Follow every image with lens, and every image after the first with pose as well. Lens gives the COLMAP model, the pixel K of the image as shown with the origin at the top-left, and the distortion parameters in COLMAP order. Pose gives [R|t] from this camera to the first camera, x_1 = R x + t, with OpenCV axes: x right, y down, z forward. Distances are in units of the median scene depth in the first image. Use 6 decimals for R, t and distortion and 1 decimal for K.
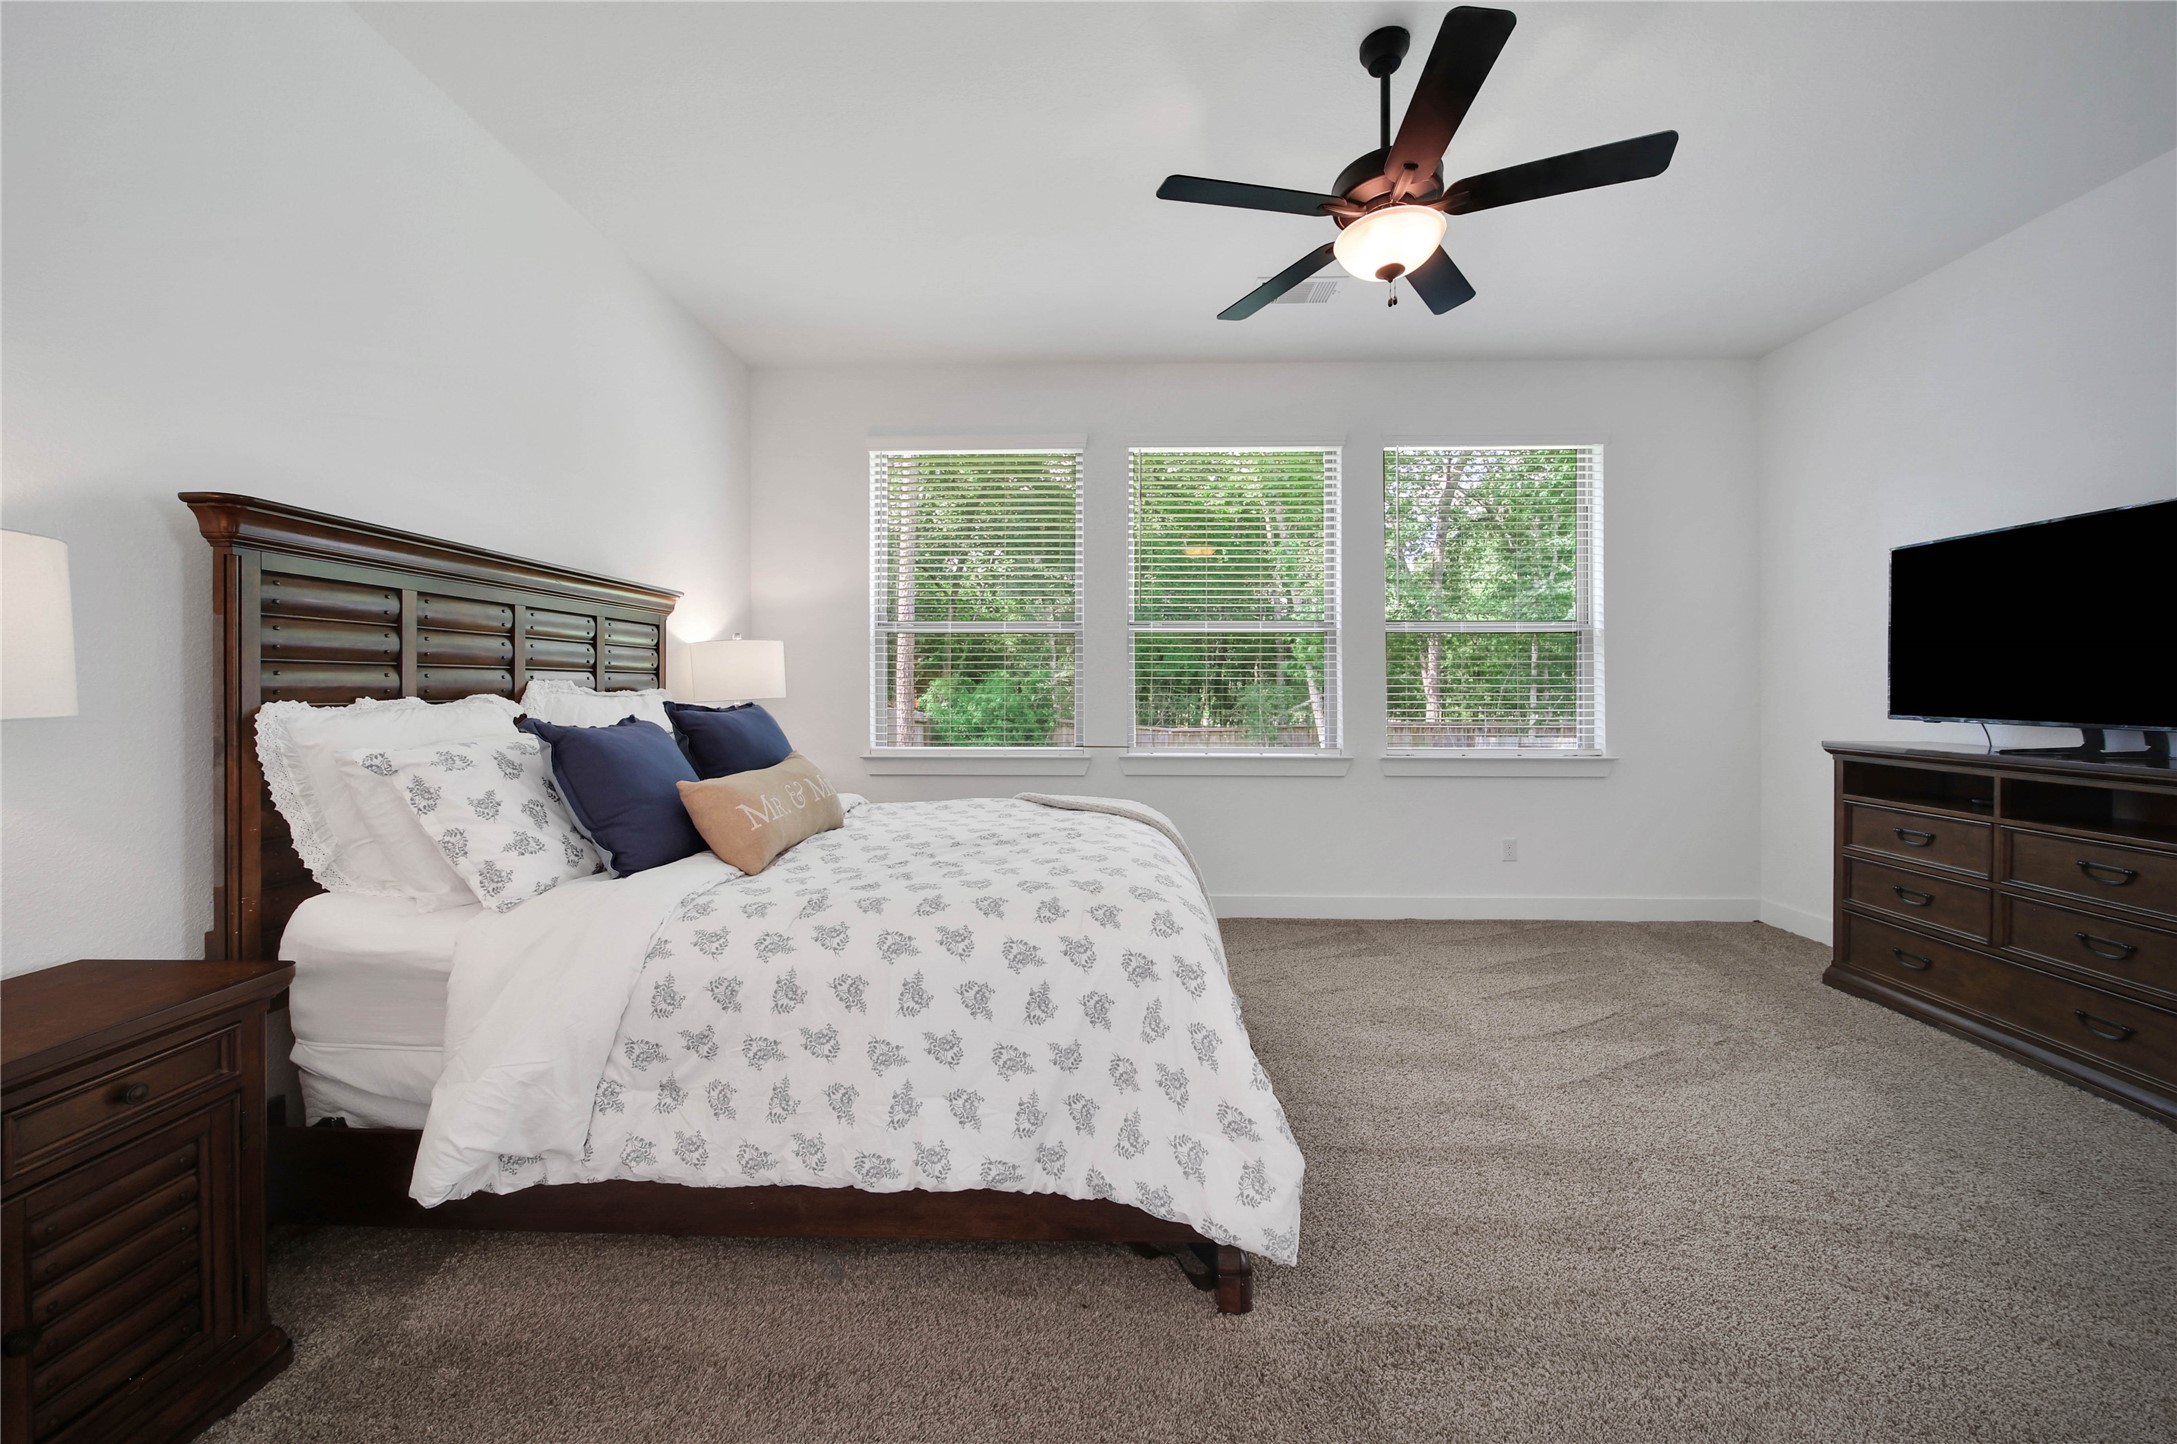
lens RADIAL K [[781.7, 0, 1089.2], [0, 781.7, 715.0], [0, 0, 1]] dist [-0.000763, -0.000247]
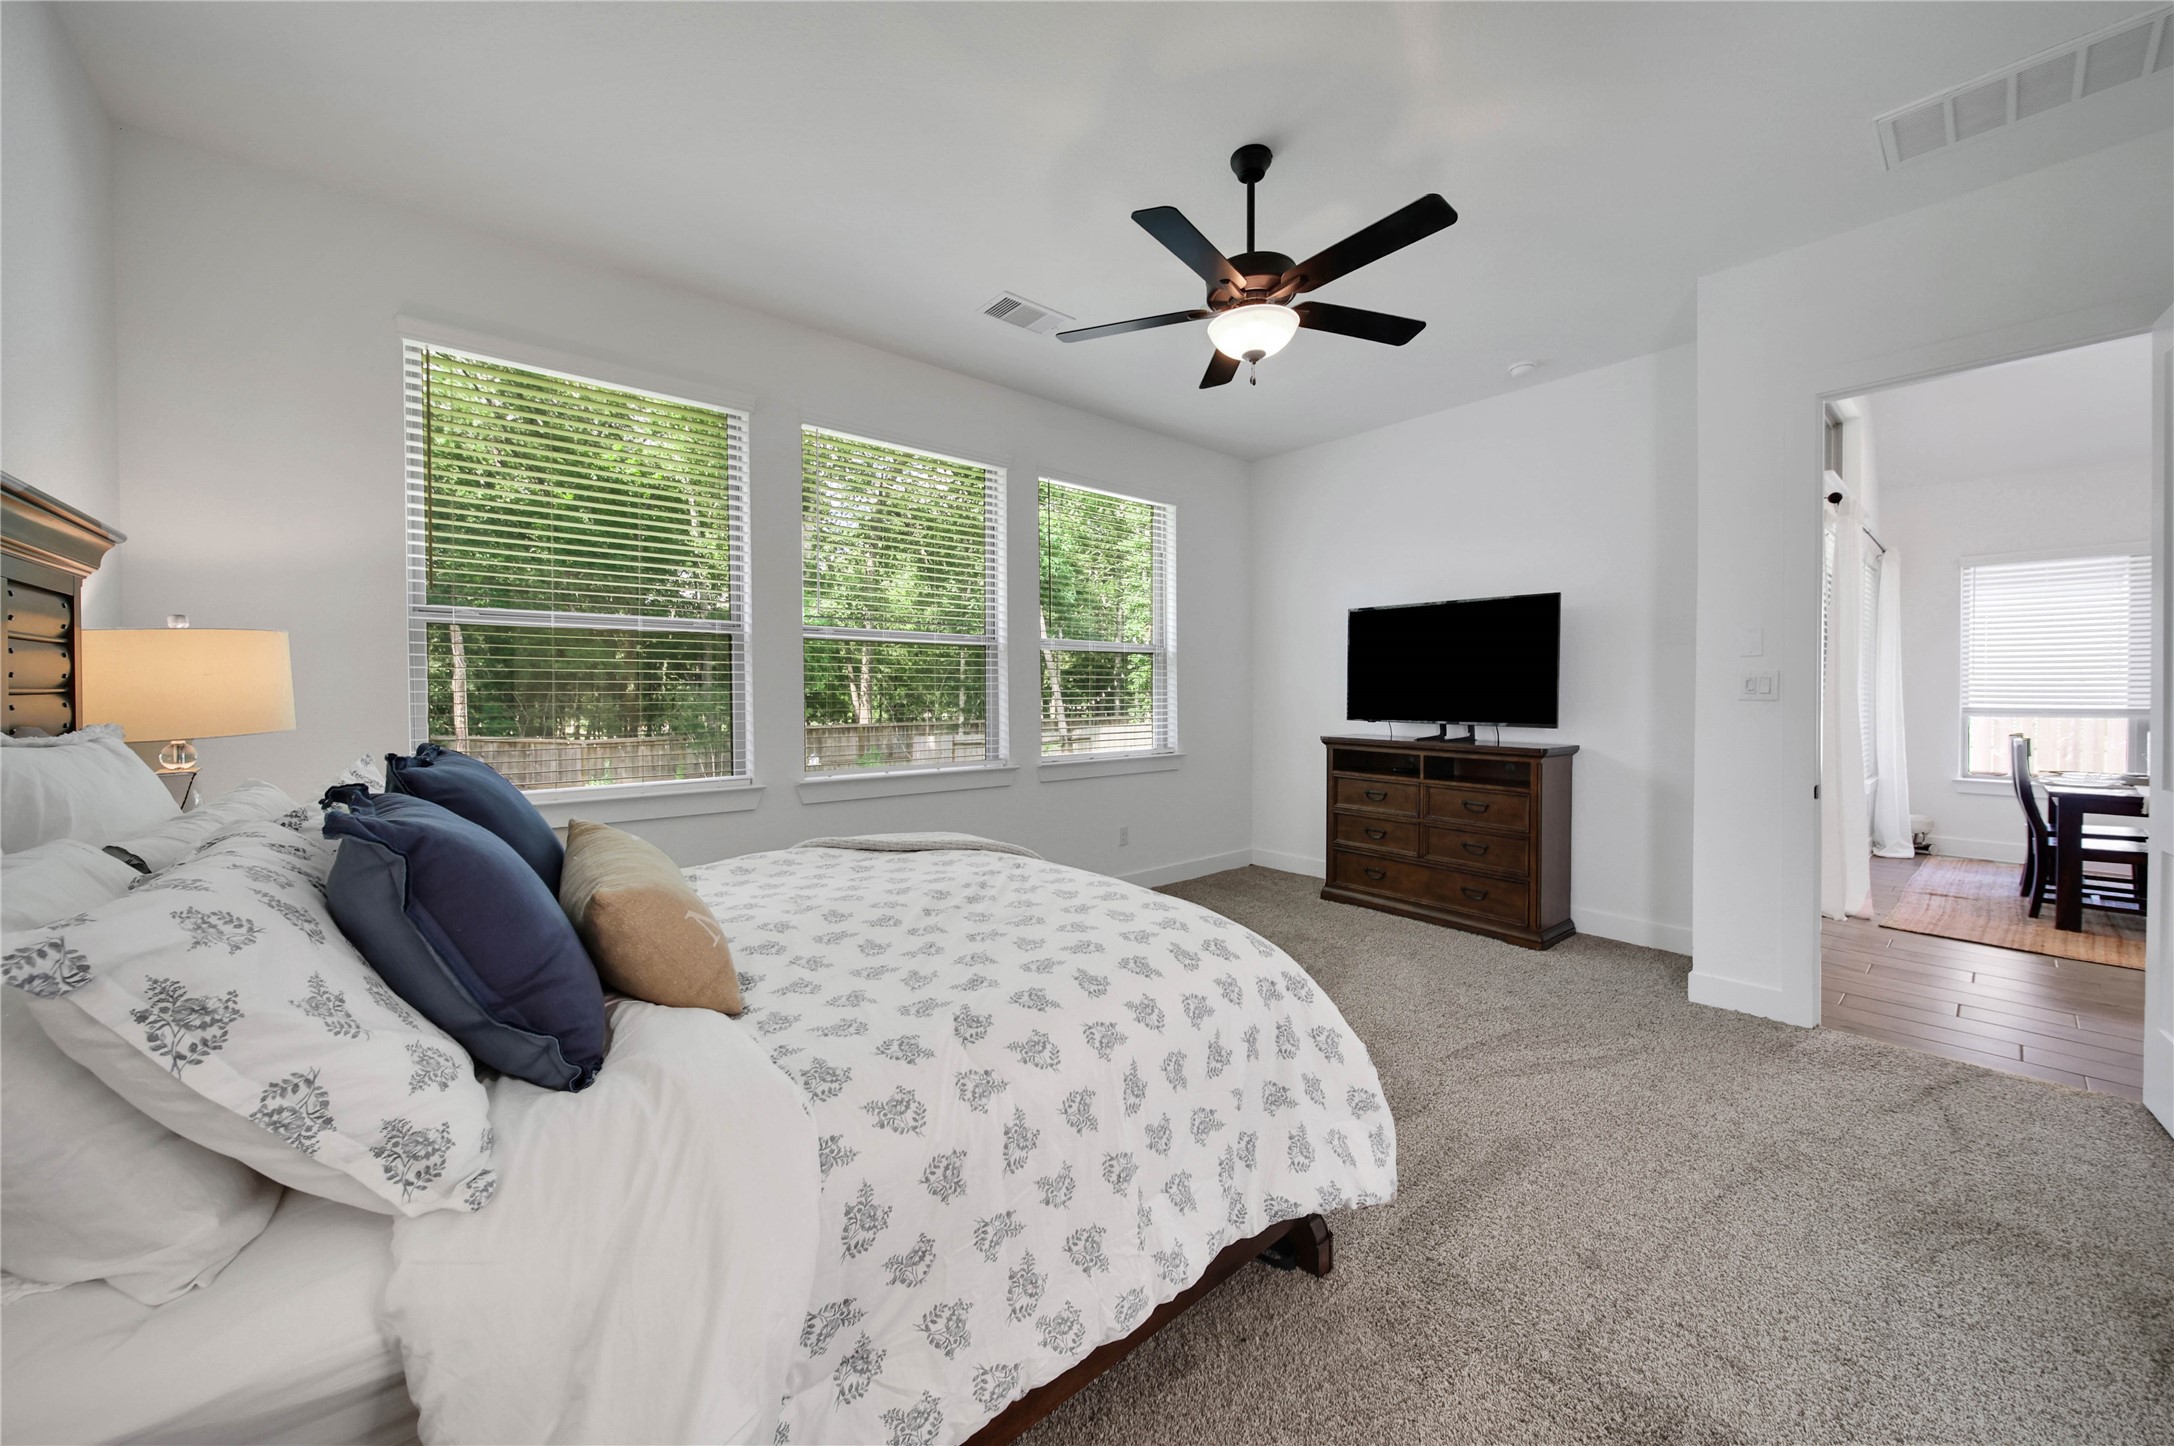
lens RADIAL K [[790.5, 0, 1087.0], [0, 790.5, 723.0], [0, 0, 1]] dist [0.000928, 0.000128]
pose [[0.740915, -0.028086, 0.671011, -0.461649], [0.022698, 0.999602, 0.016777, -0.031101], [-0.671215, 0.002801, 0.741257, 0.216654]]
